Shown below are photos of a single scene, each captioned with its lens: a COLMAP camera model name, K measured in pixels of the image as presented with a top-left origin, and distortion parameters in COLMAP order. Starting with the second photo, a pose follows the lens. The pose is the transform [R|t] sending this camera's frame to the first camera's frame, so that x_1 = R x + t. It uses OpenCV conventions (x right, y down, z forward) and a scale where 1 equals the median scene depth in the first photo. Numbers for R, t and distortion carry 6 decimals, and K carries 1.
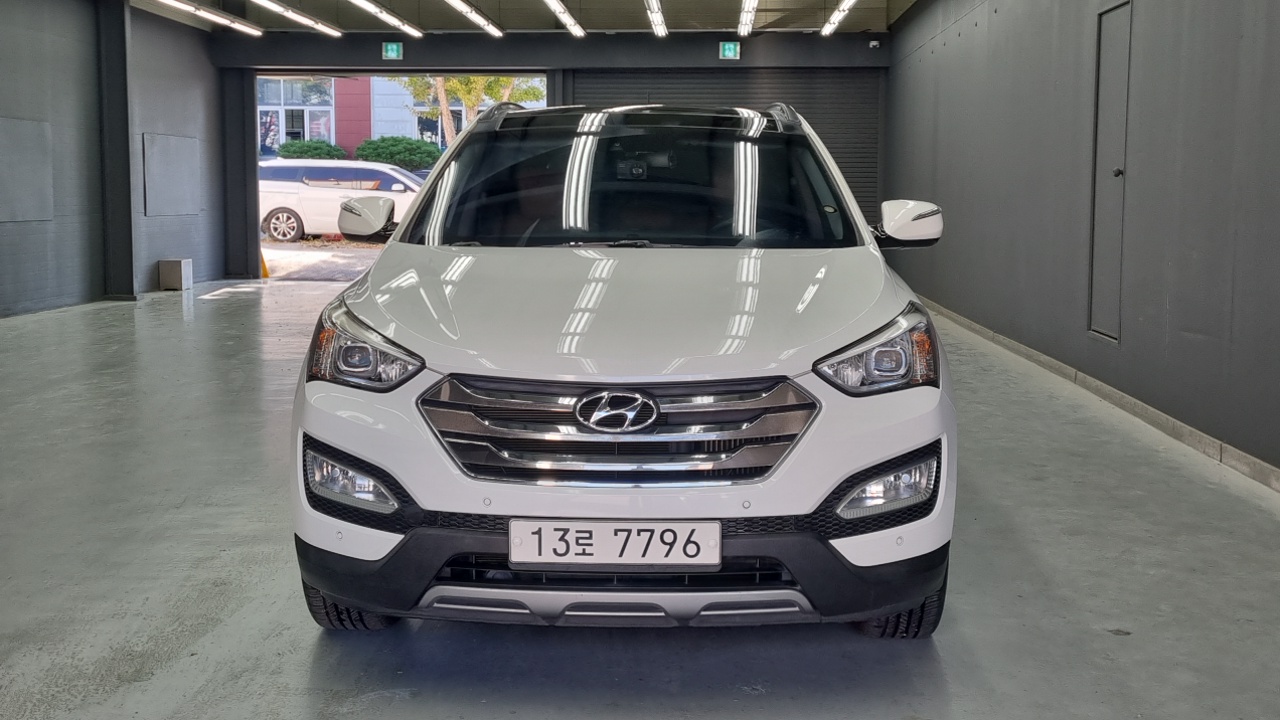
lens RADIAL K [[1641.0, 0, 639.7], [0, 1641.0, 338.4], [0, 0, 1]] dist [0.028756, 0.044644]
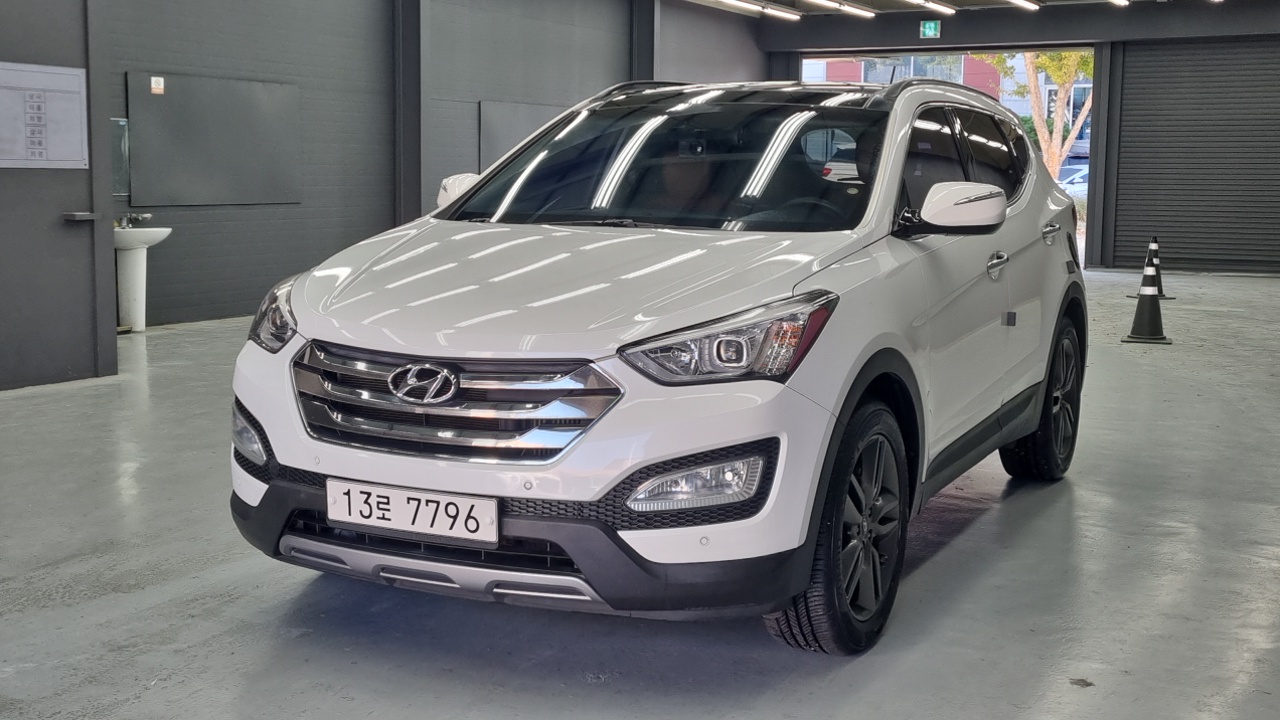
lens RADIAL K [[1641.0, 0, 639.7], [0, 1641.0, 338.4], [0, 0, 1]] dist [0.028756, 0.044644]
pose [[0.887982, 0.051511, -0.456984, 0.571645], [-0.046307, 0.998672, 0.022589, -0.013025], [0.457540, 0.001103, 0.889188, 0.149478]]
